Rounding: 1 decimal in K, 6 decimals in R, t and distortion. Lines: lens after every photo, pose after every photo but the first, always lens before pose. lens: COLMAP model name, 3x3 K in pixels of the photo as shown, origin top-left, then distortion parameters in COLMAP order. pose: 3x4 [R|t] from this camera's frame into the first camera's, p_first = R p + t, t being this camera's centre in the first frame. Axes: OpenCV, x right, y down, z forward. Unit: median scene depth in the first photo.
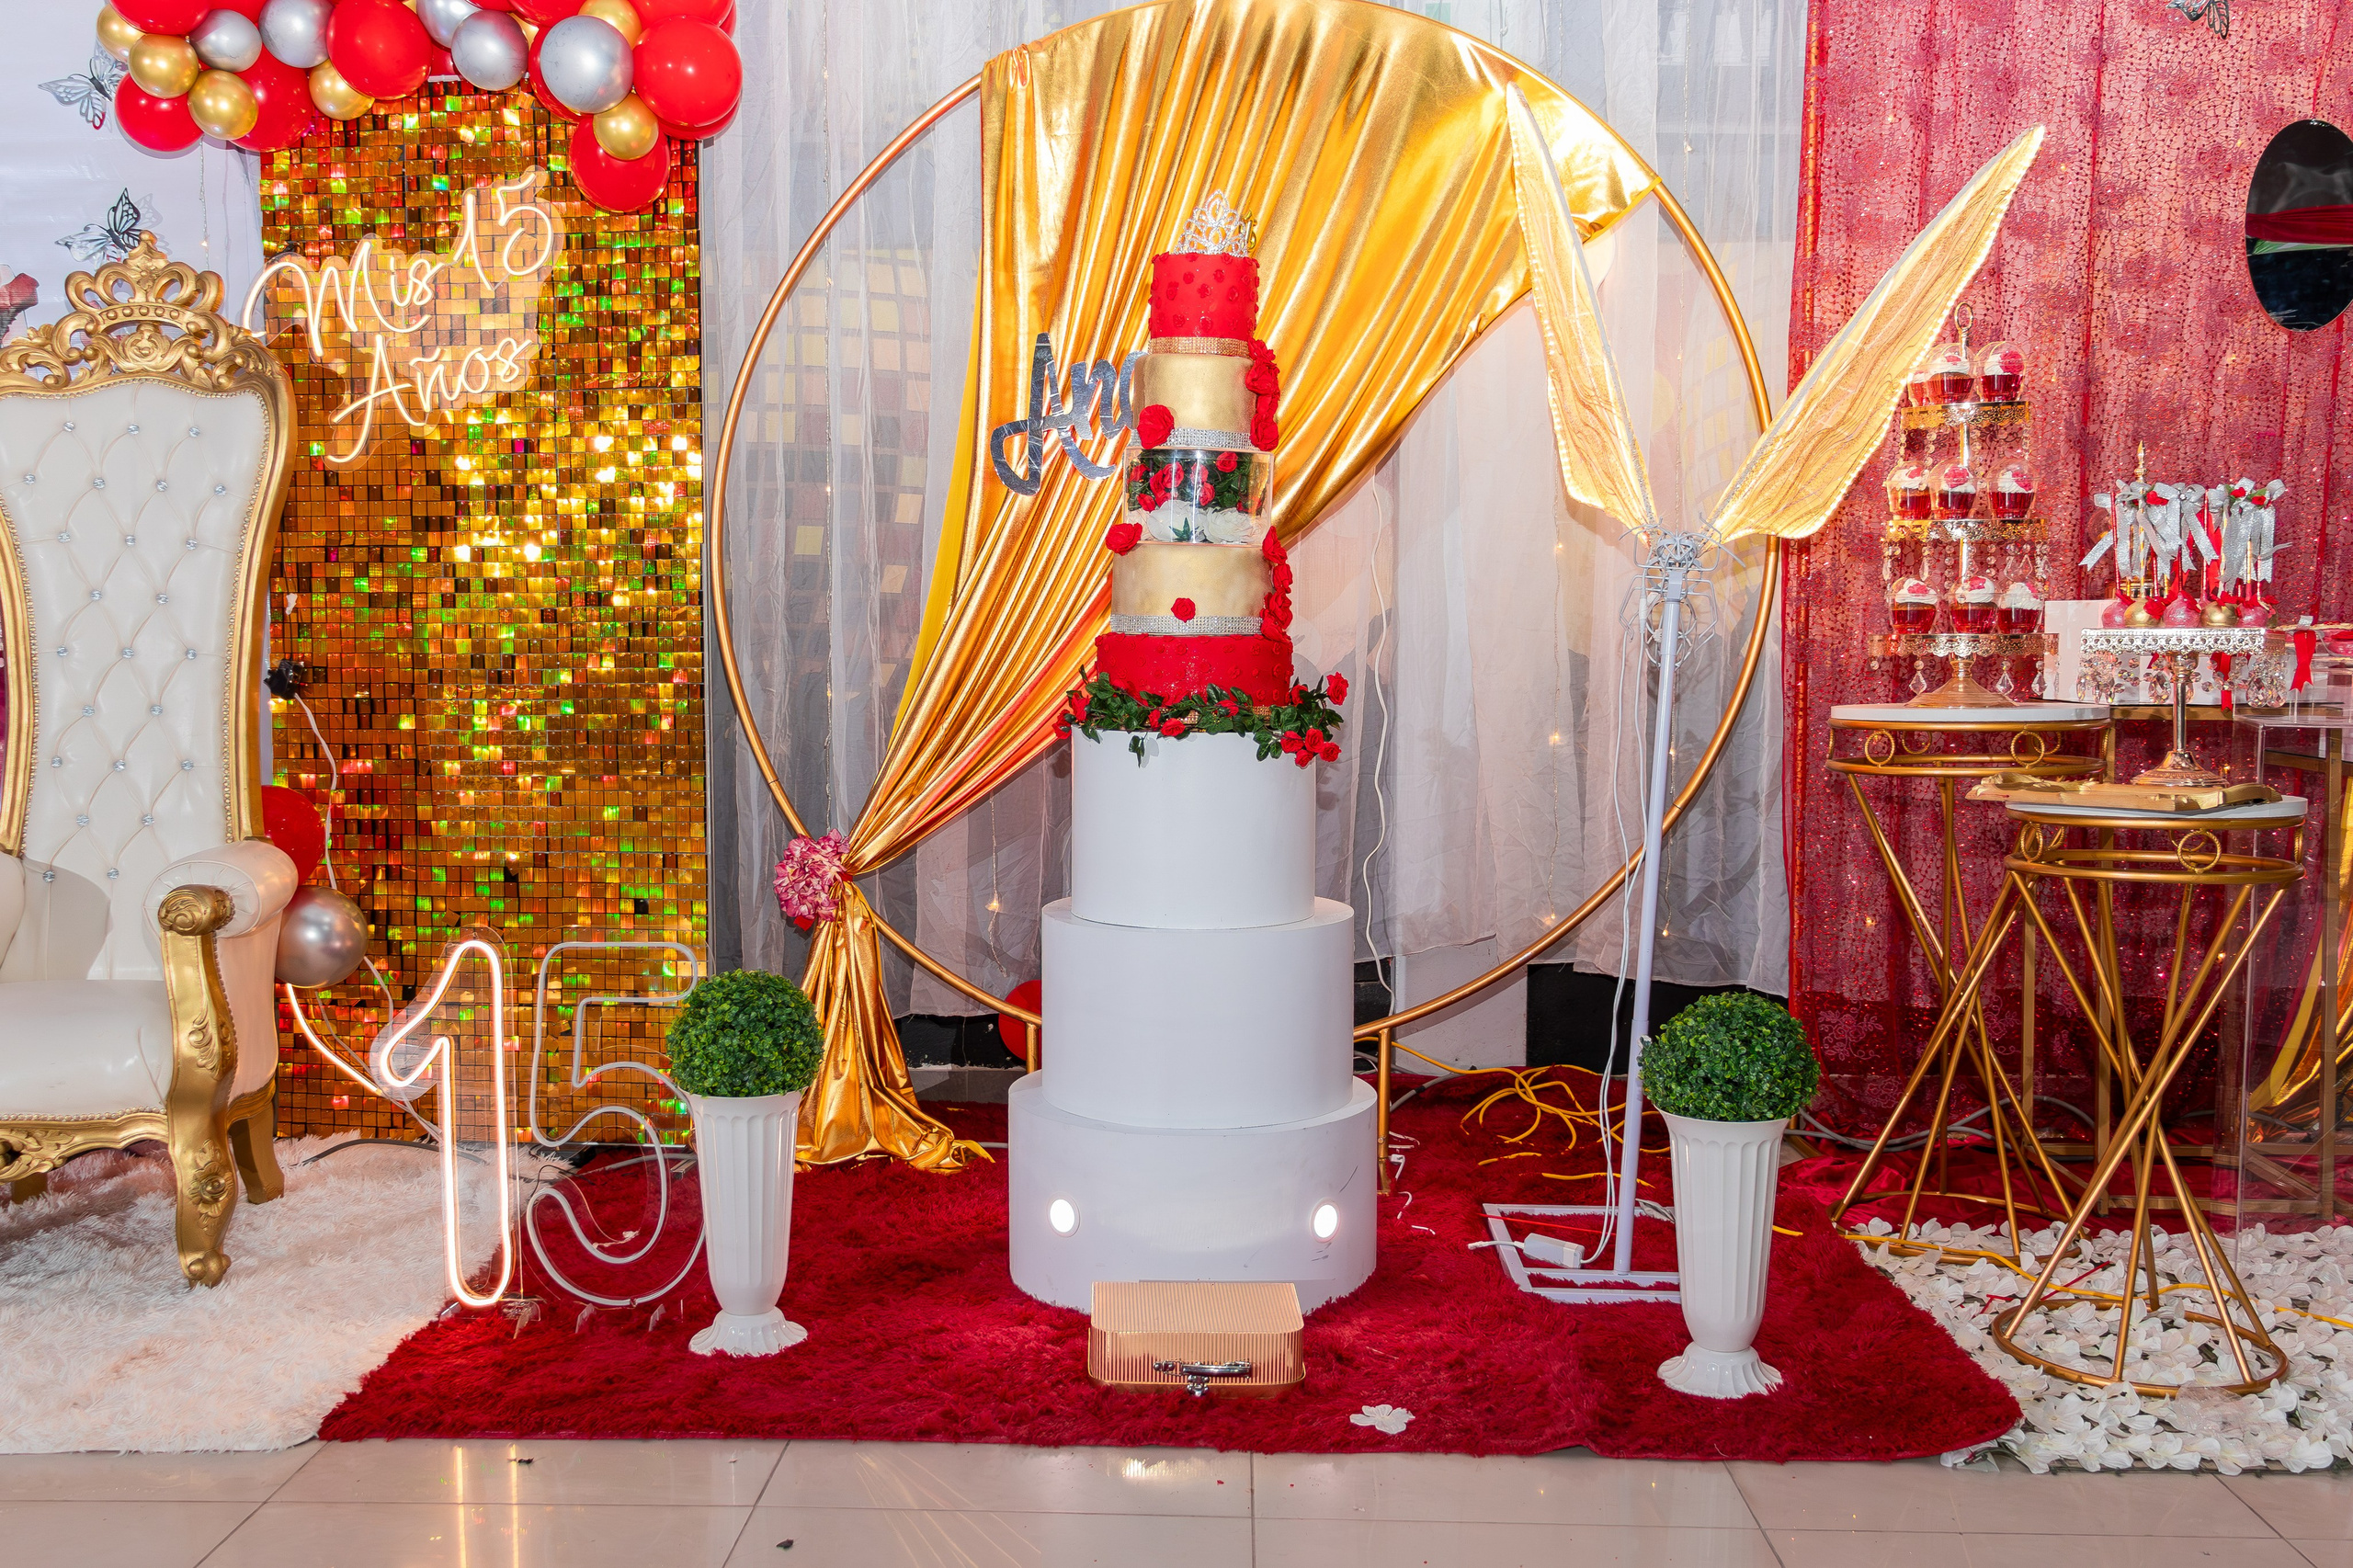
lens RADIAL K [[2081.8, 0, 1148.0], [0, 2081.8, 817.4], [0, 0, 1]] dist [0.000242, 0.001733]
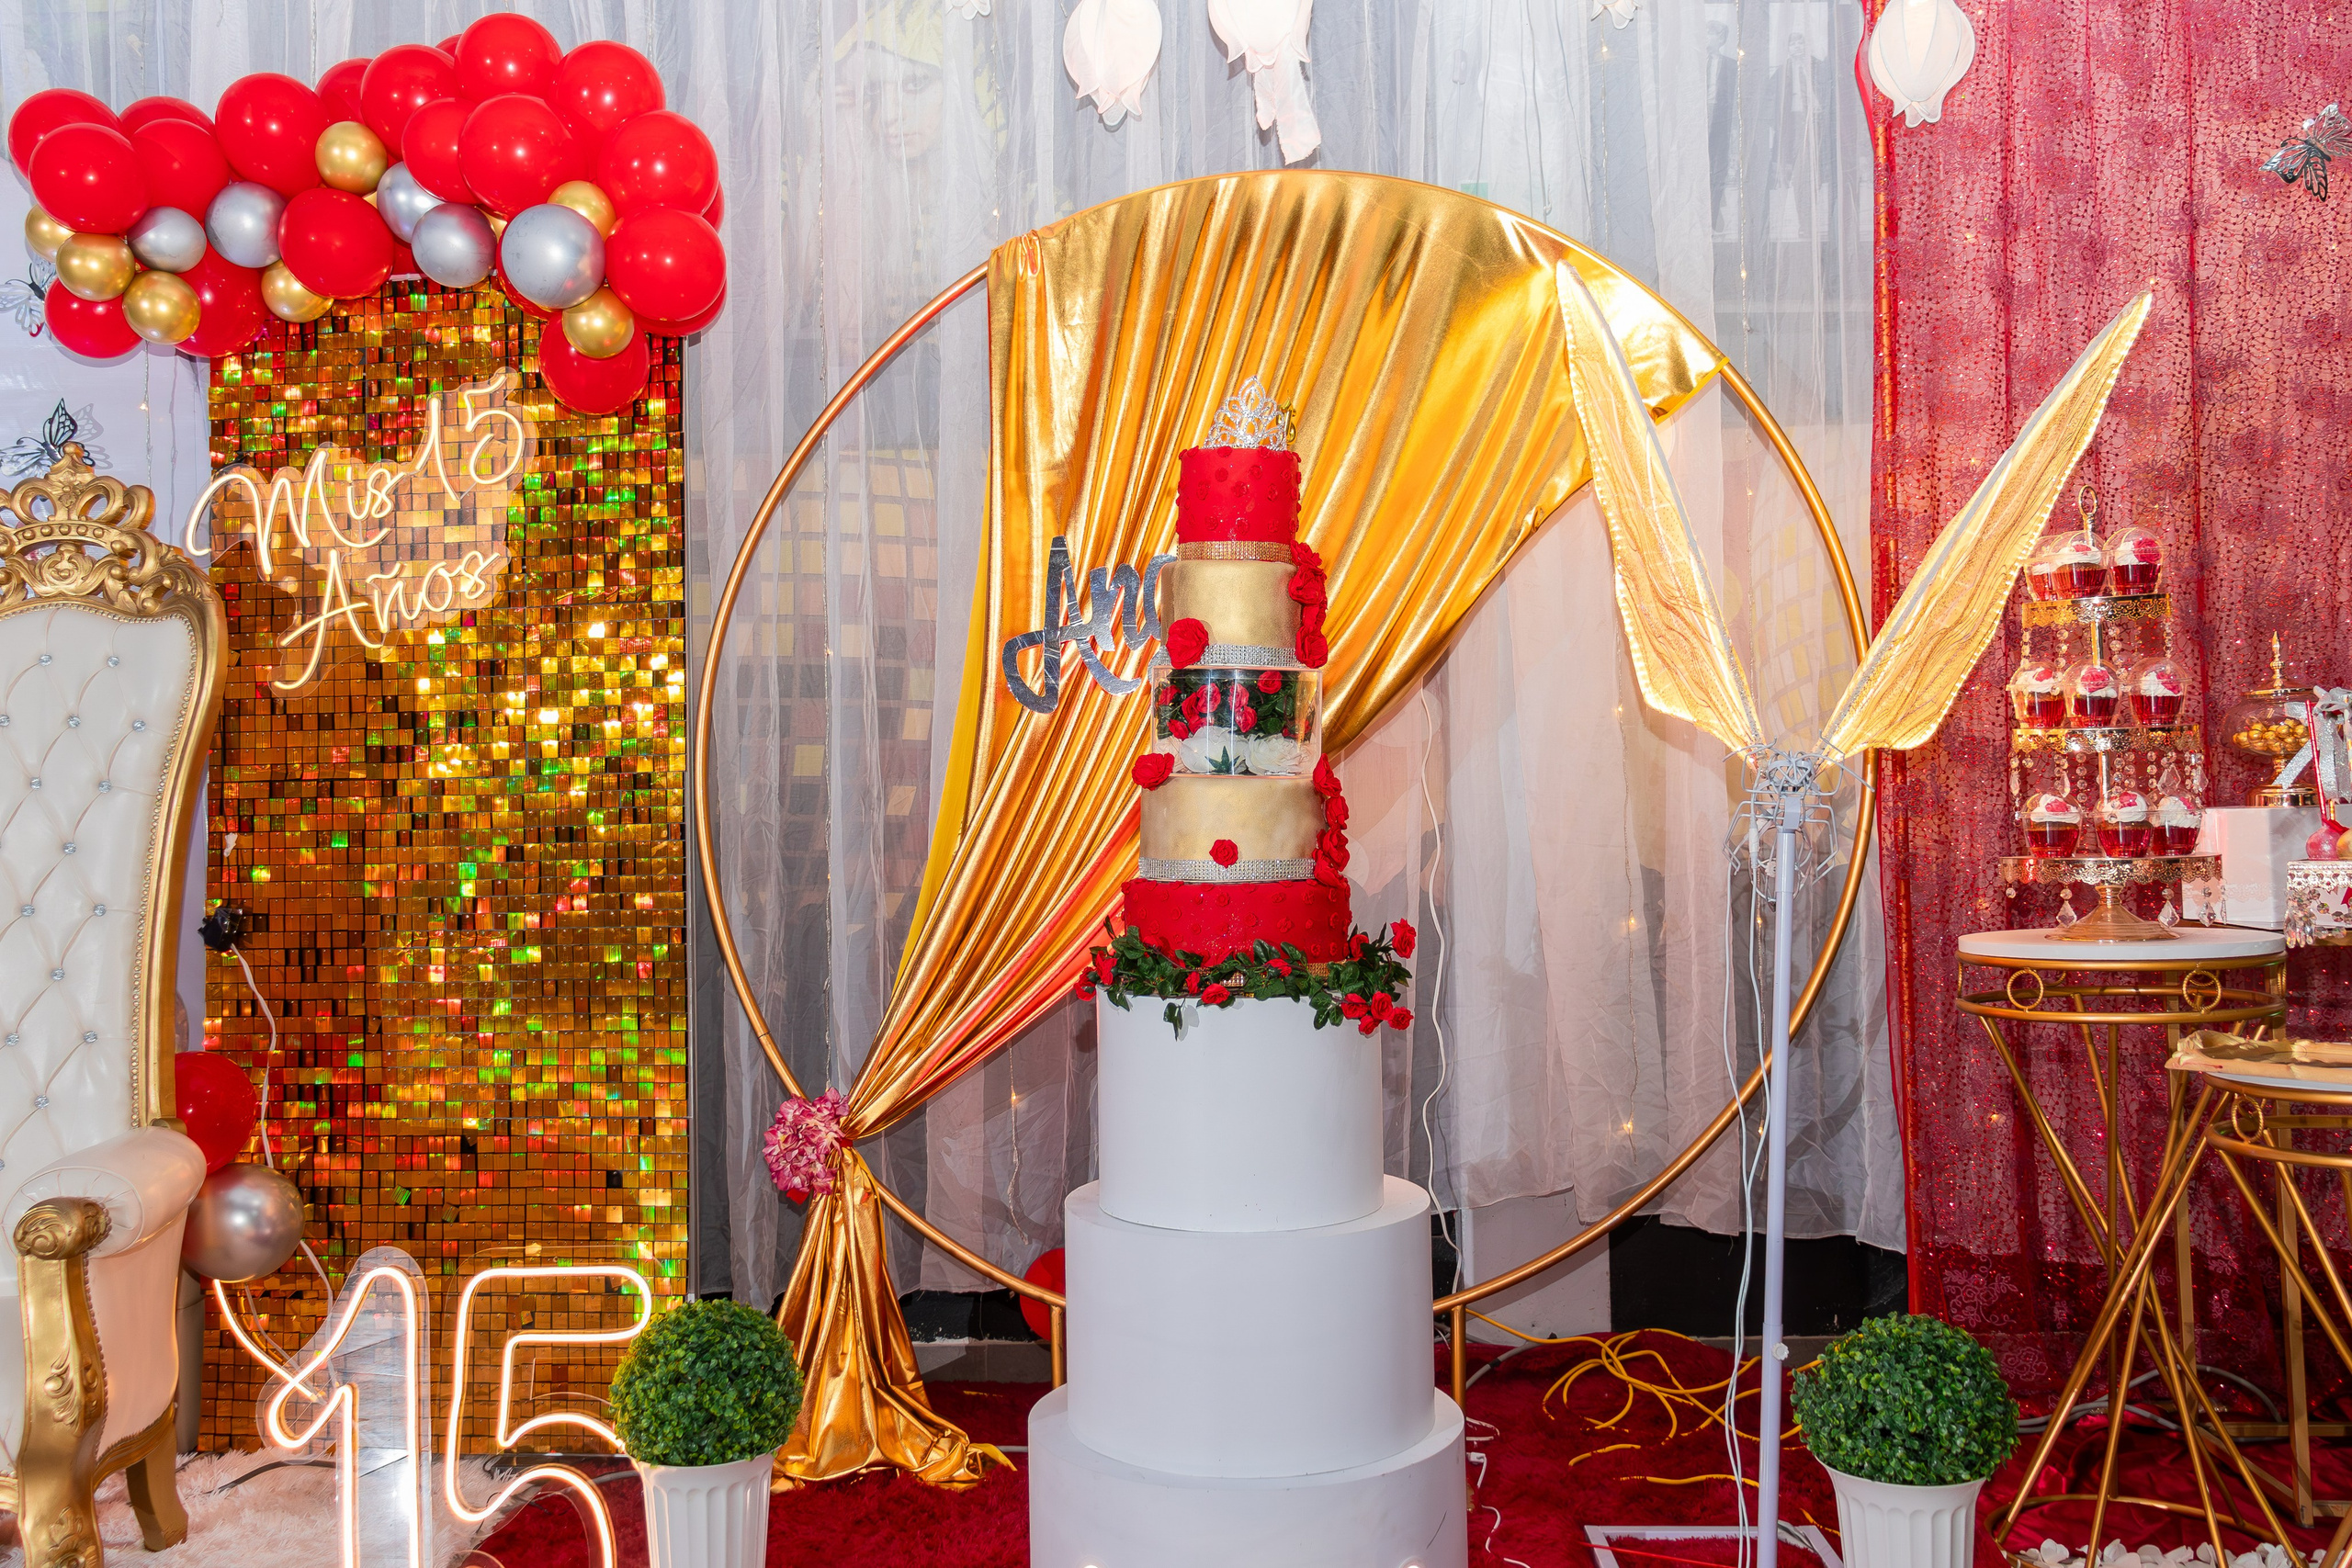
lens RADIAL K [[1976.1, 0, 1184.5], [0, 1976.1, 785.4], [0, 0, 1]] dist [0.008720, 0.005270]
pose [[0.999790, -0.019044, 0.007609, -0.003915], [0.019687, 0.995185, -0.096016, -0.039476], [-0.005744, 0.096145, 0.995351, 0.147118]]
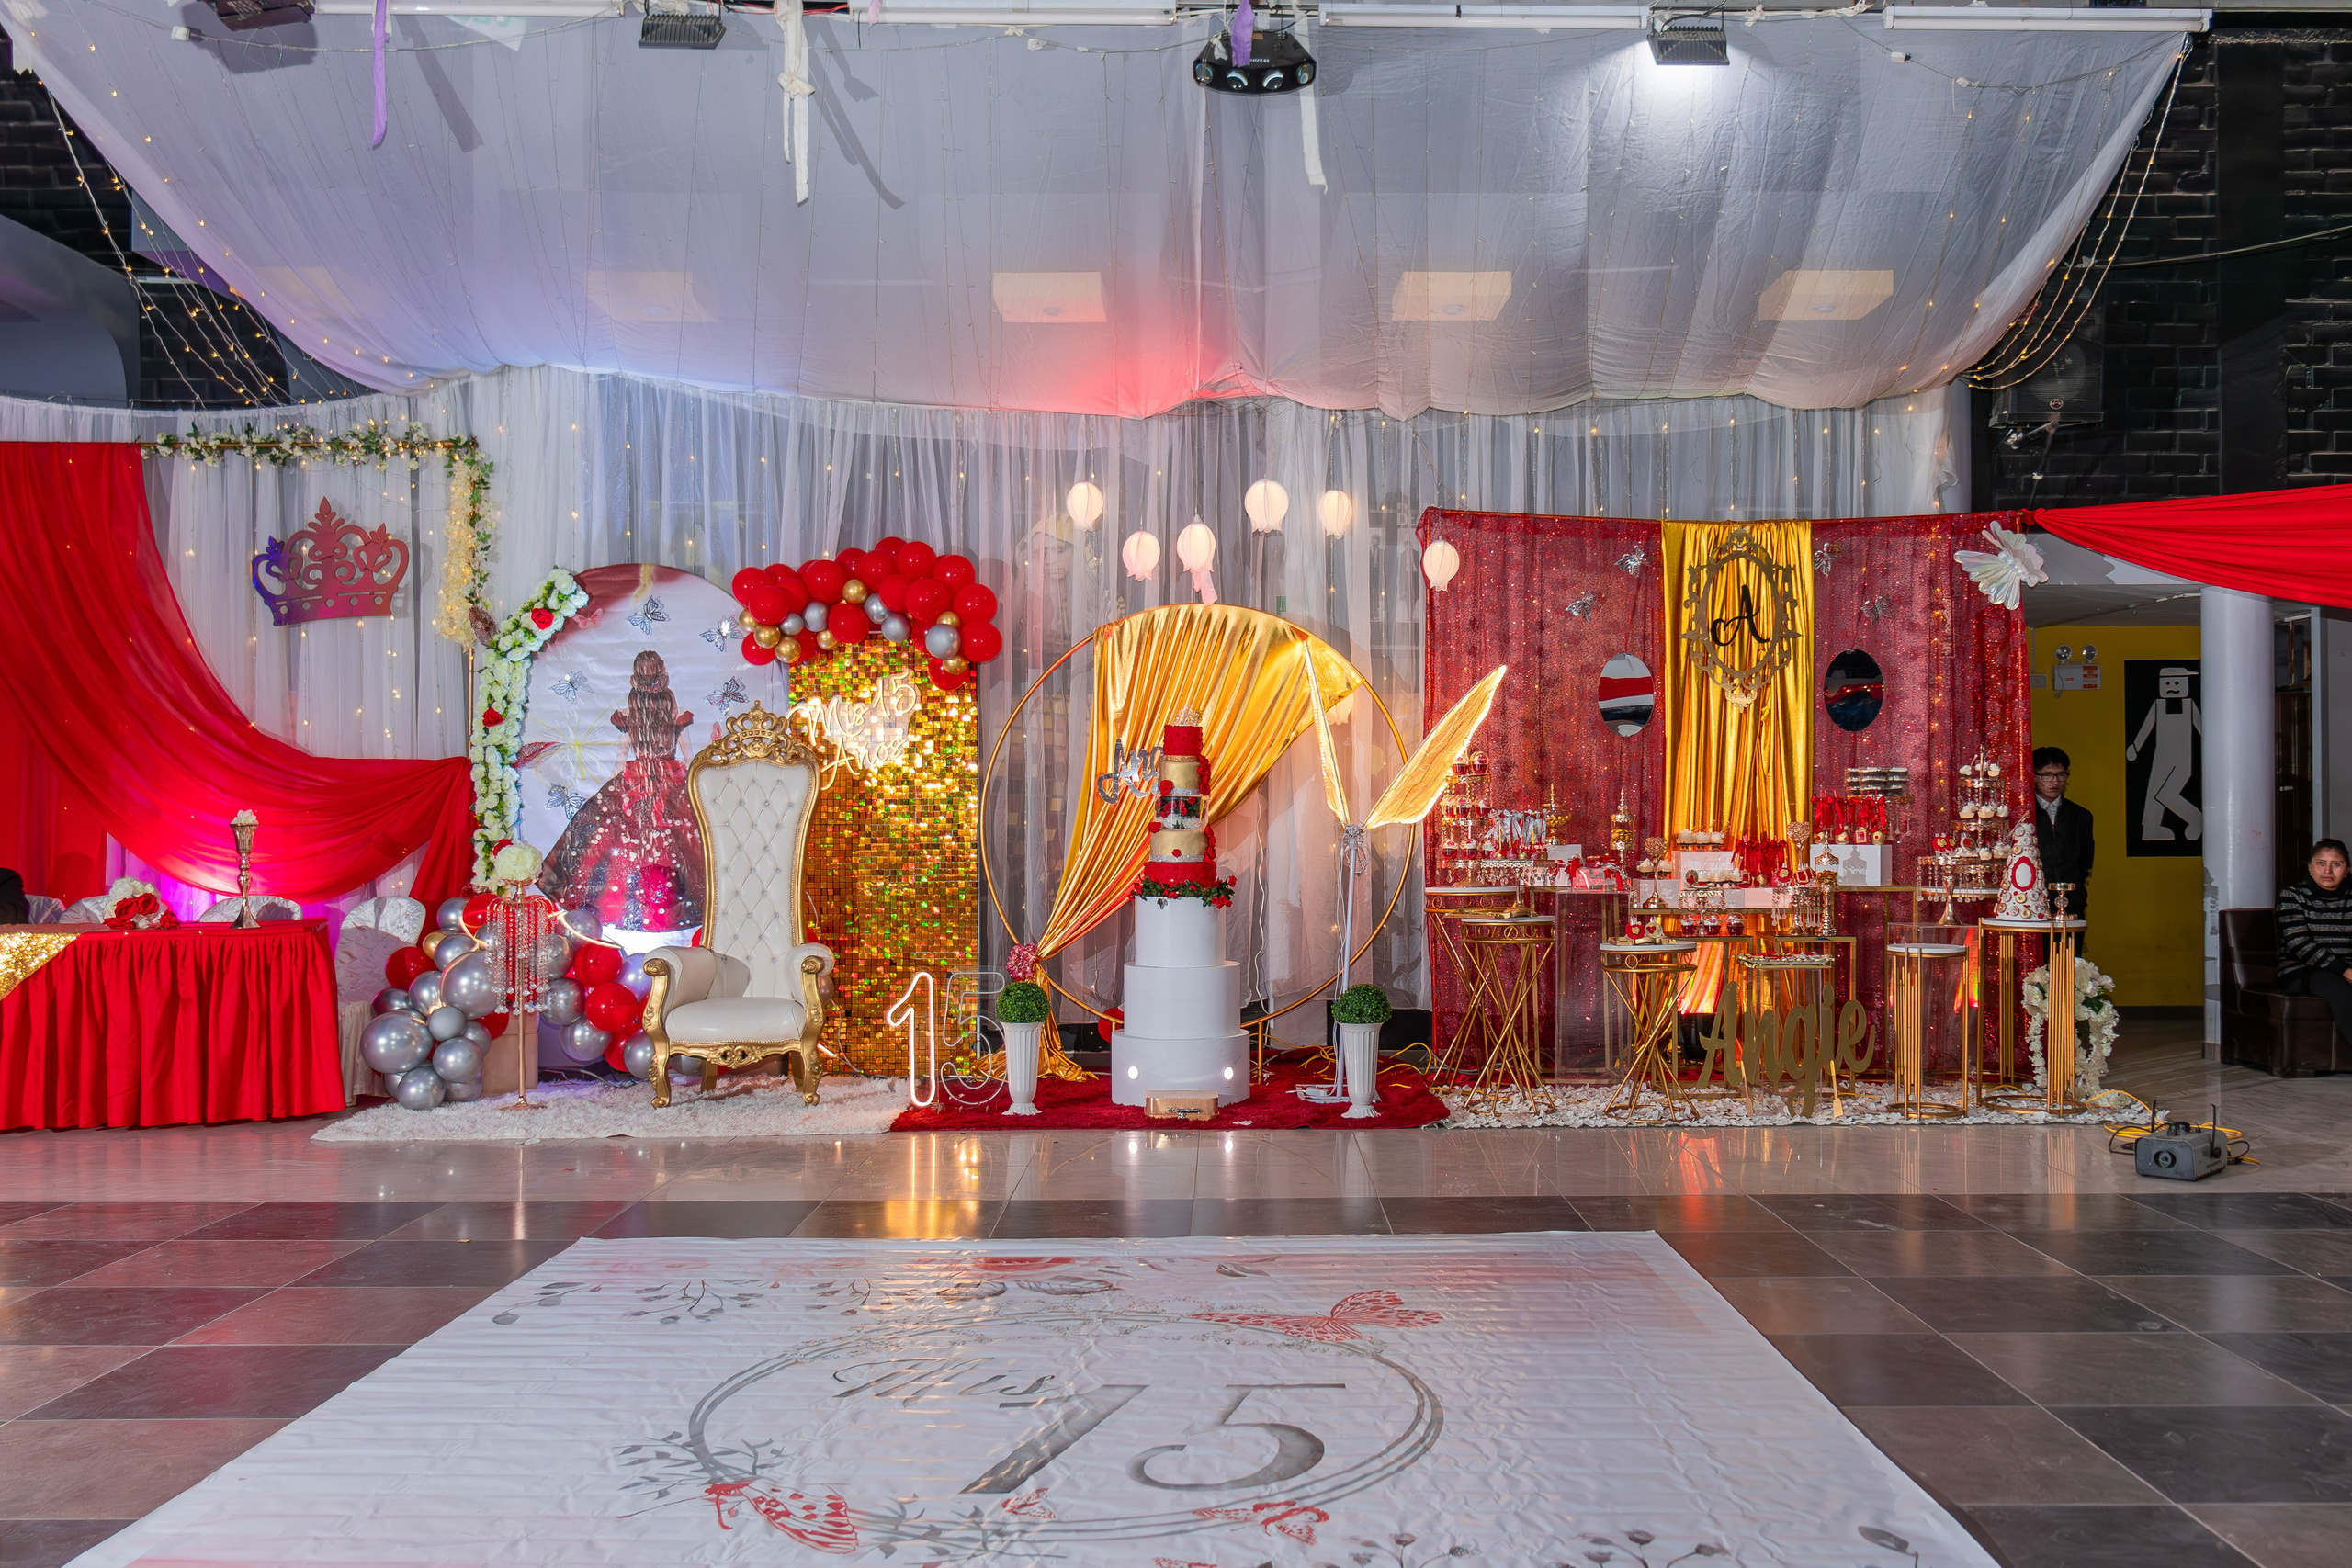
lens RADIAL K [[1976.1, 0, 1184.5], [0, 1976.1, 785.4], [0, 0, 1]] dist [0.008720, 0.005270]
pose [[0.999838, -0.004200, 0.017500, -0.013734], [0.006181, 0.993379, -0.114714, 0.091344], [-0.016903, 0.114803, 0.993244, -1.316653]]
